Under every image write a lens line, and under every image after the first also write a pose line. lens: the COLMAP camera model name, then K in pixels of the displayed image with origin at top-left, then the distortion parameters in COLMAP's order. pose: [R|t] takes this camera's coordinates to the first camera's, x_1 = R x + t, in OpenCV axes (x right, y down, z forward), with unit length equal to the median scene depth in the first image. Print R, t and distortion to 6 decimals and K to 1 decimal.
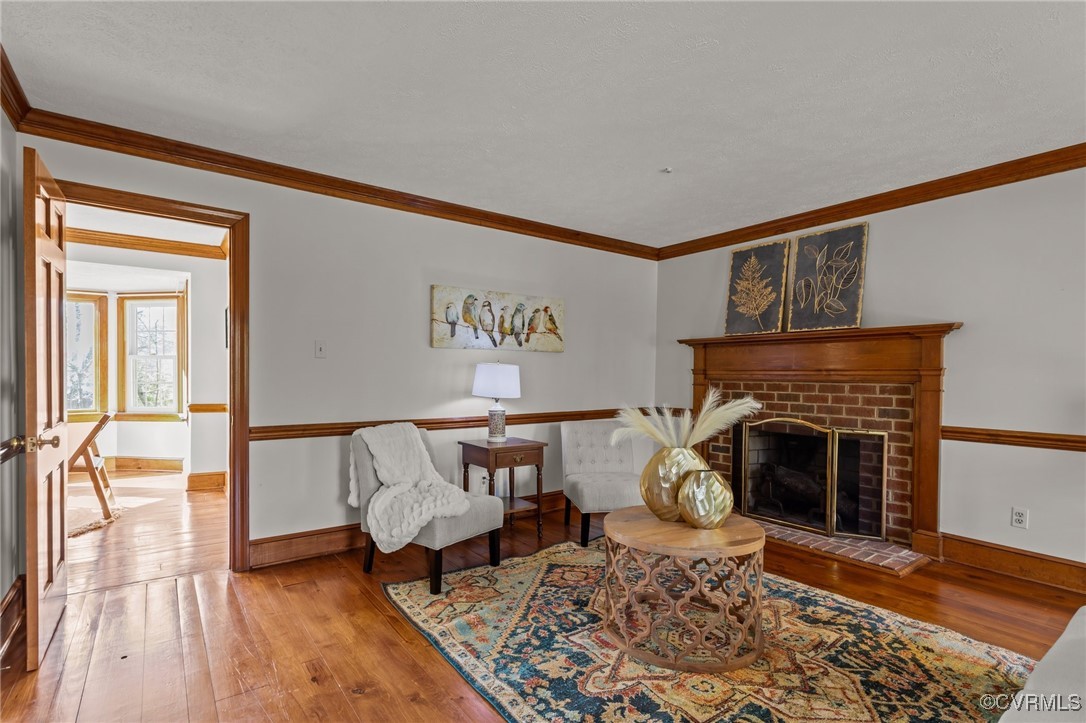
lens RADIAL K [[514.9, 0, 541.5], [0, 514.9, 368.7], [0, 0, 1]] dist [0.002355, 0.000476]
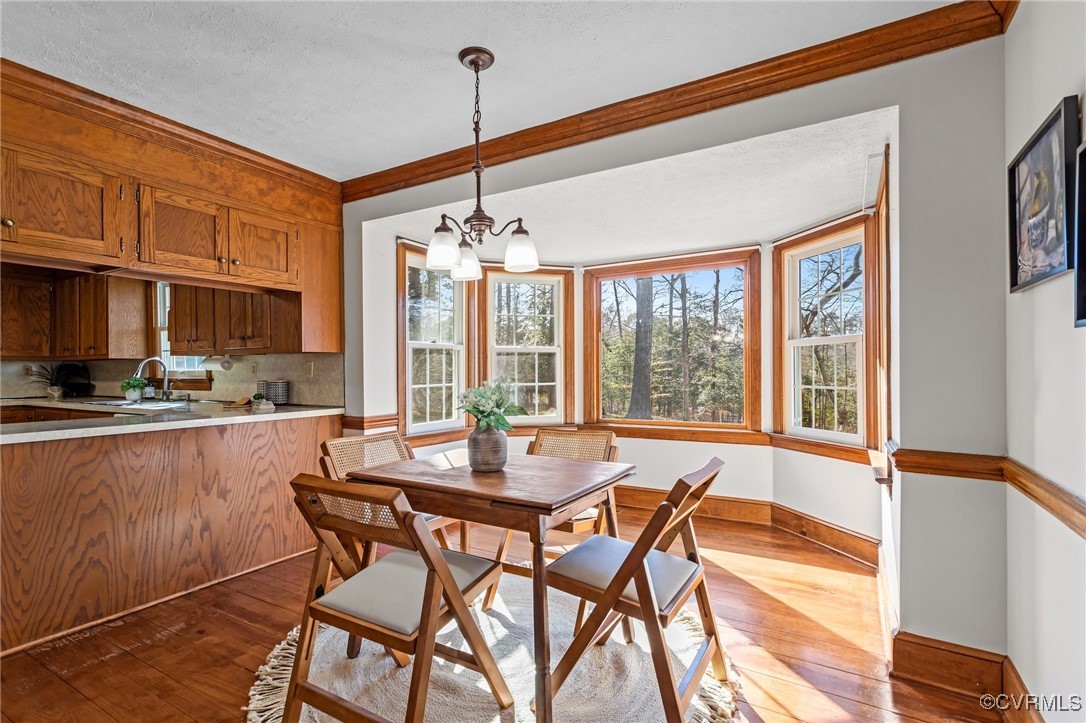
lens RADIAL K [[514.9, 0, 541.5], [0, 514.9, 368.7], [0, 0, 1]] dist [0.002355, 0.000476]
pose [[0.383057, -0.003095, -0.923719, -0.363676], [0.006650, 0.999978, -0.000593, 0.006015], [0.923701, -0.005916, 0.383069, 0.515823]]
